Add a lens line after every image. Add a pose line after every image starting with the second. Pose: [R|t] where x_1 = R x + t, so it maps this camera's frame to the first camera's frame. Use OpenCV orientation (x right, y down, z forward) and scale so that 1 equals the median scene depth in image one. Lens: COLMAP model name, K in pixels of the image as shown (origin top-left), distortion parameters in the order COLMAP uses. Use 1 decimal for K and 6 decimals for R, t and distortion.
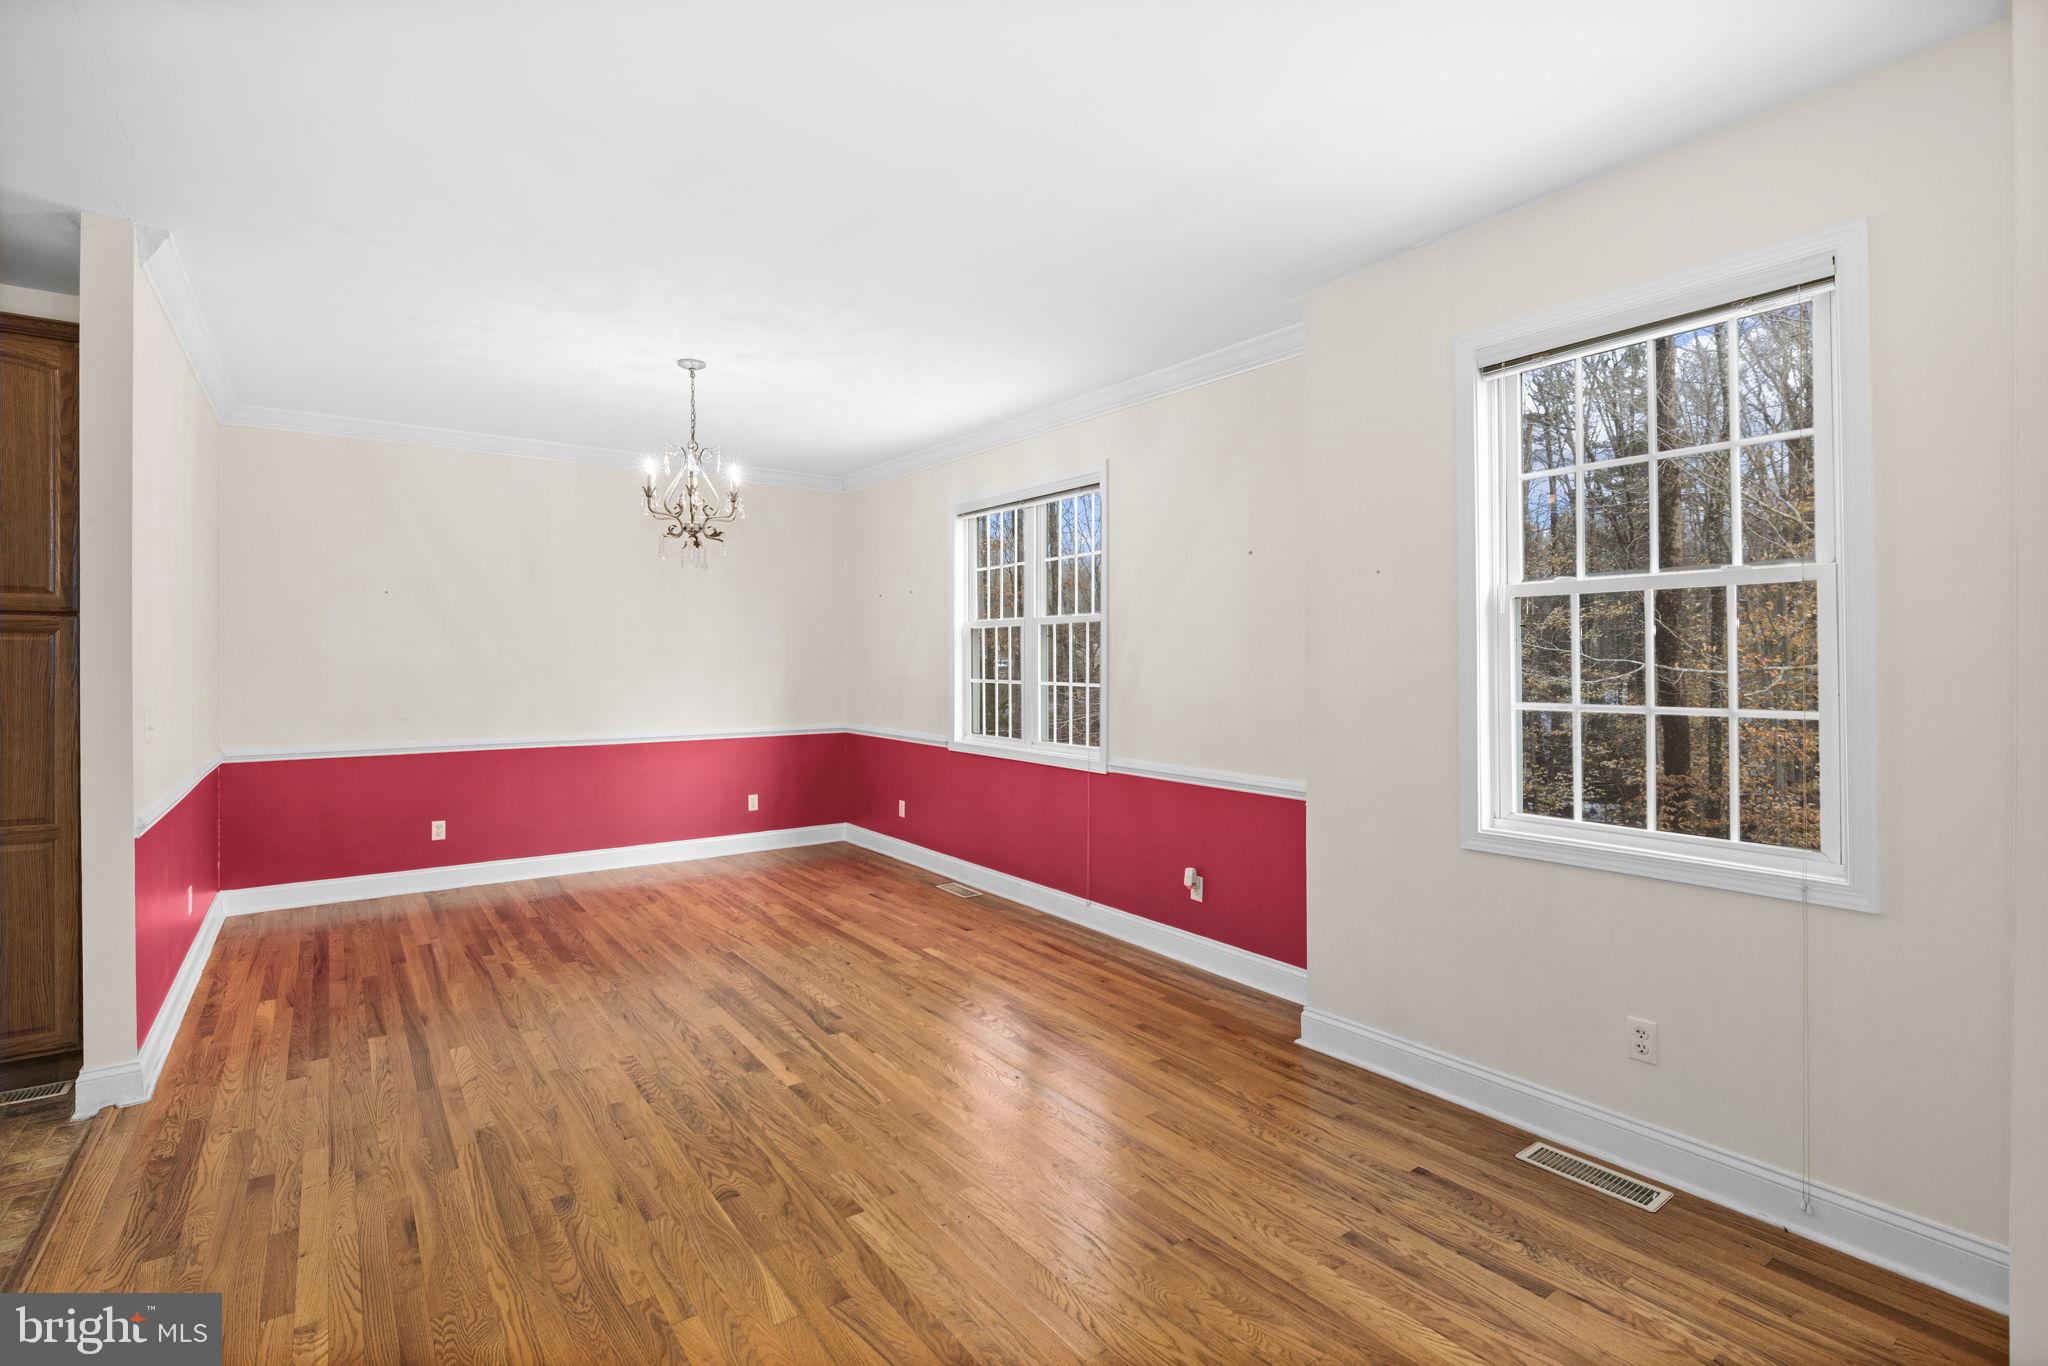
lens RADIAL K [[953.0, 0, 1021.2], [0, 953.0, 652.6], [0, 0, 1]] dist [-0.007471, 0.002363]
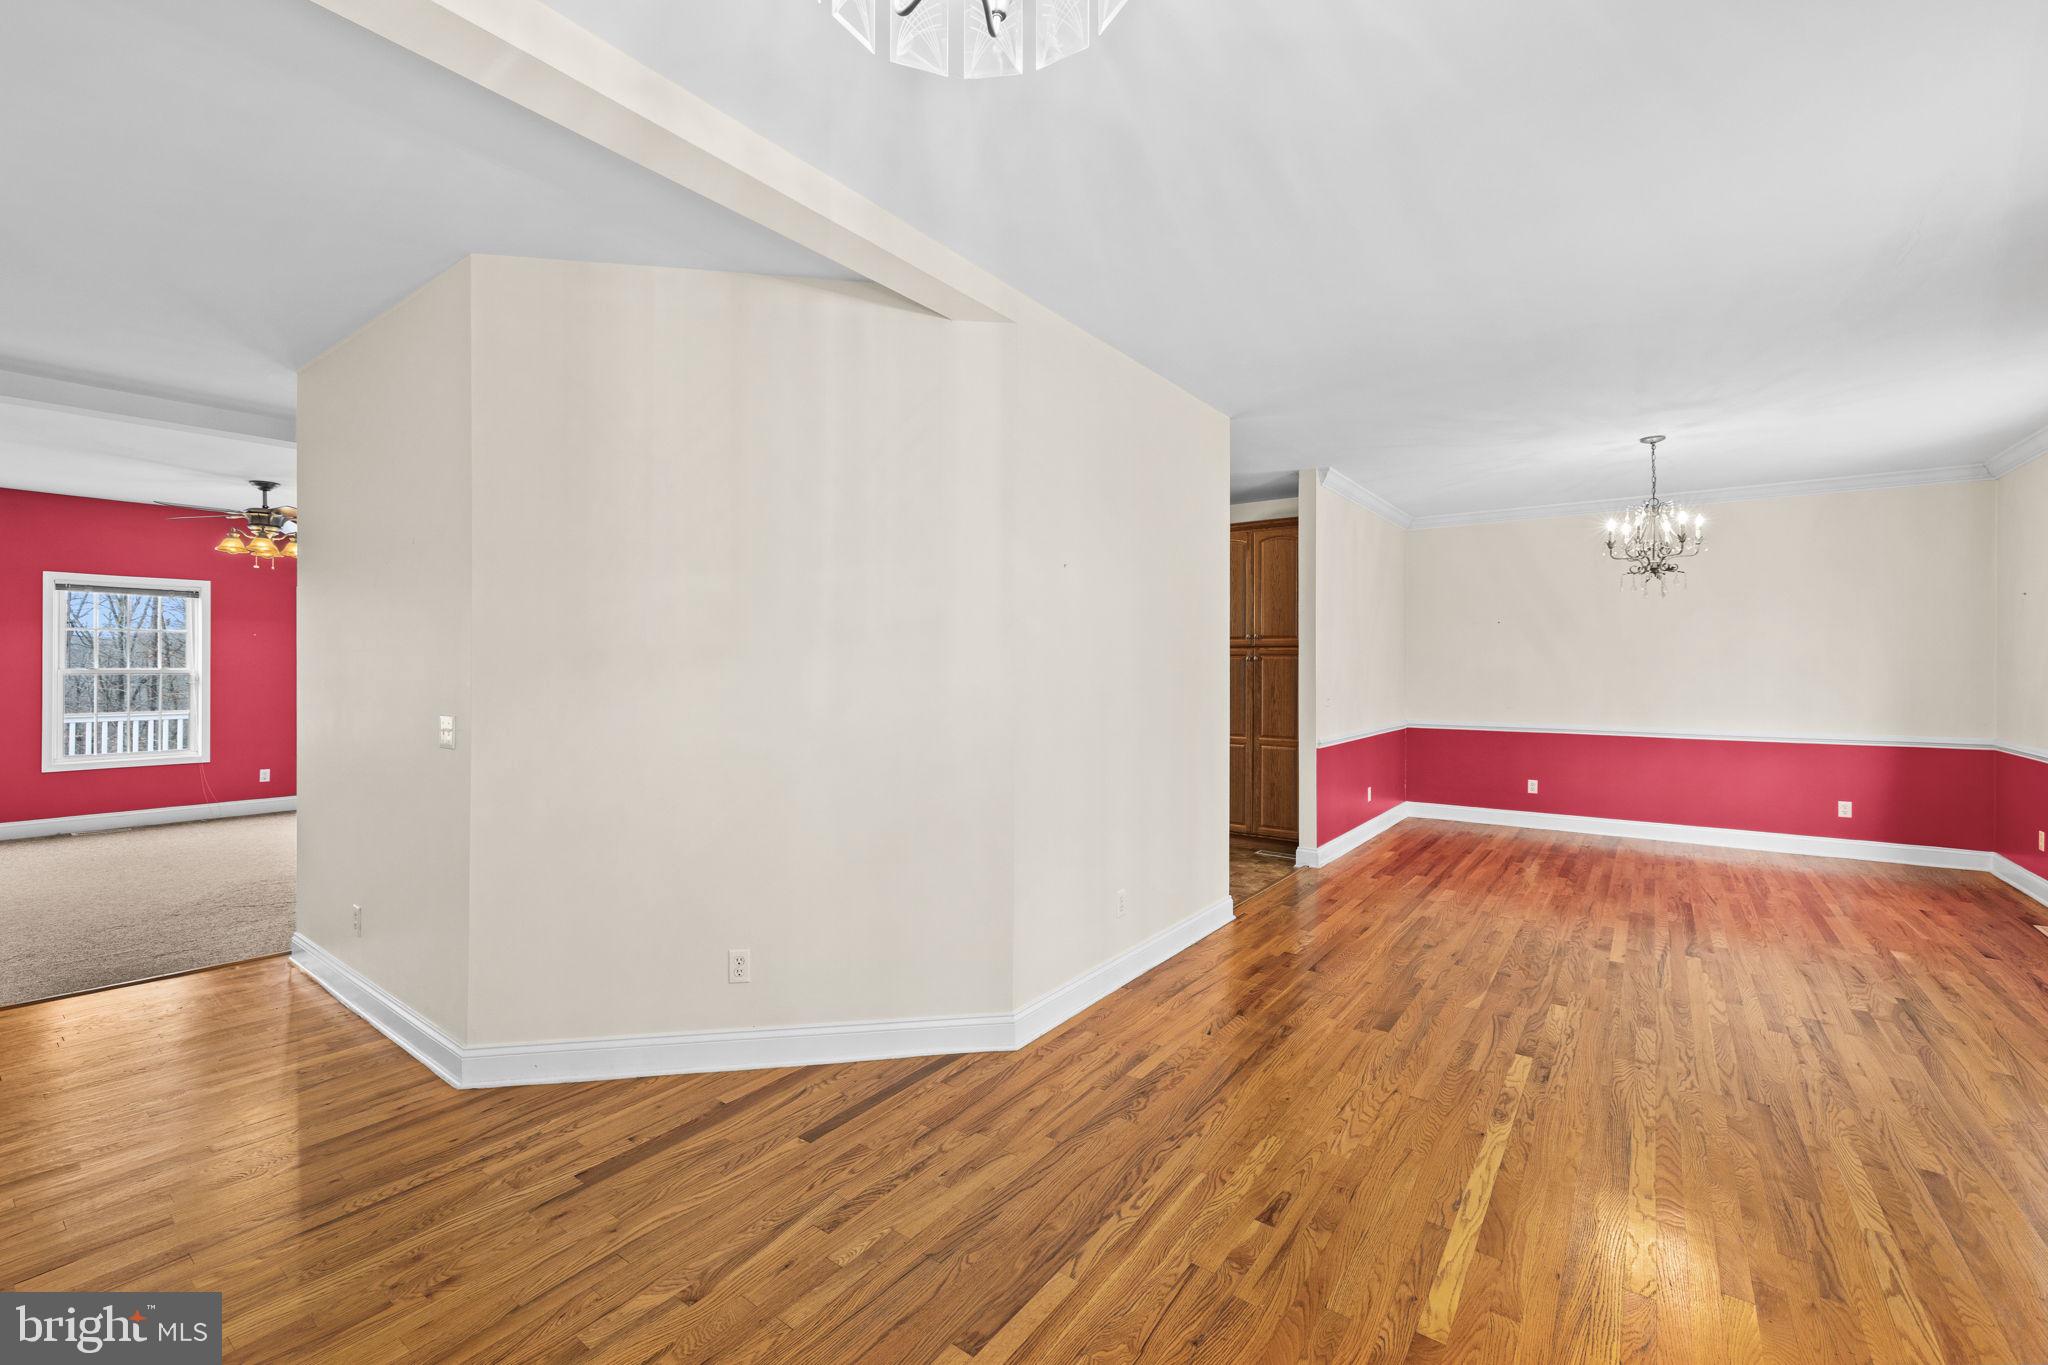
lens RADIAL K [[853.8, 0, 1012.0], [0, 853.8, 661.6], [0, 0, 1]] dist [0.000704, -0.000603]
pose [[0.301788, -0.005293, -0.953361, 0.493386], [0.005352, 0.999978, -0.003857, -0.000808], [0.953360, -0.003939, 0.301809, -0.178857]]
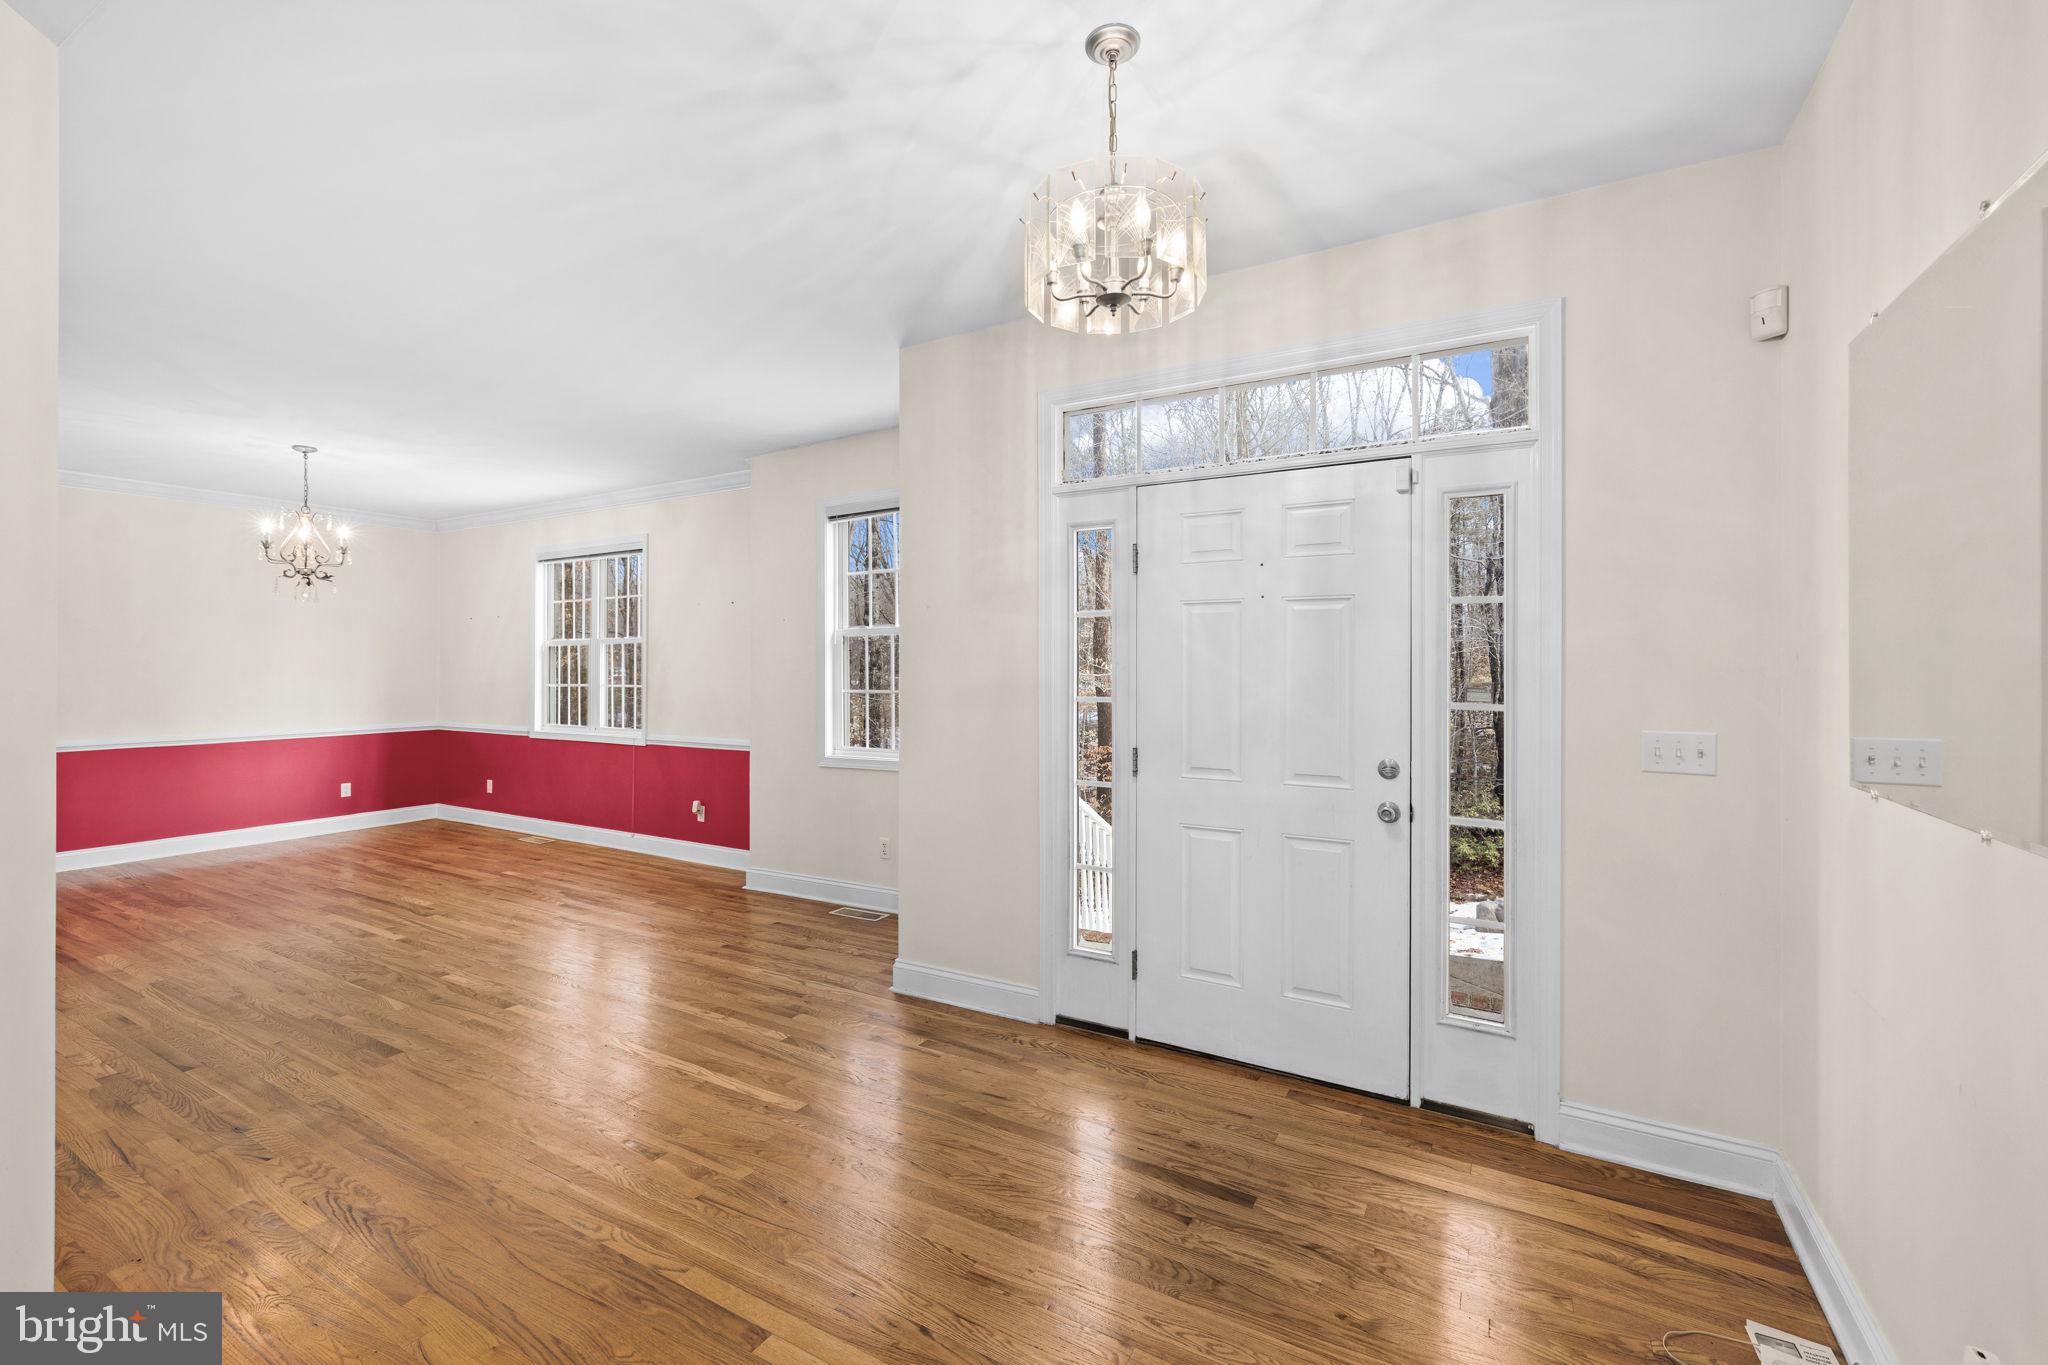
lens RADIAL K [[853.8, 0, 999.3], [0, 853.8, 651.2], [0, 0, 1]] dist [0.000704, -0.000603]
pose [[0.920583, 0.003571, 0.390530, 0.082950], [0.001393, 0.999922, -0.012428, -0.002821], [-0.390543, 0.011985, 0.920506, -0.477306]]
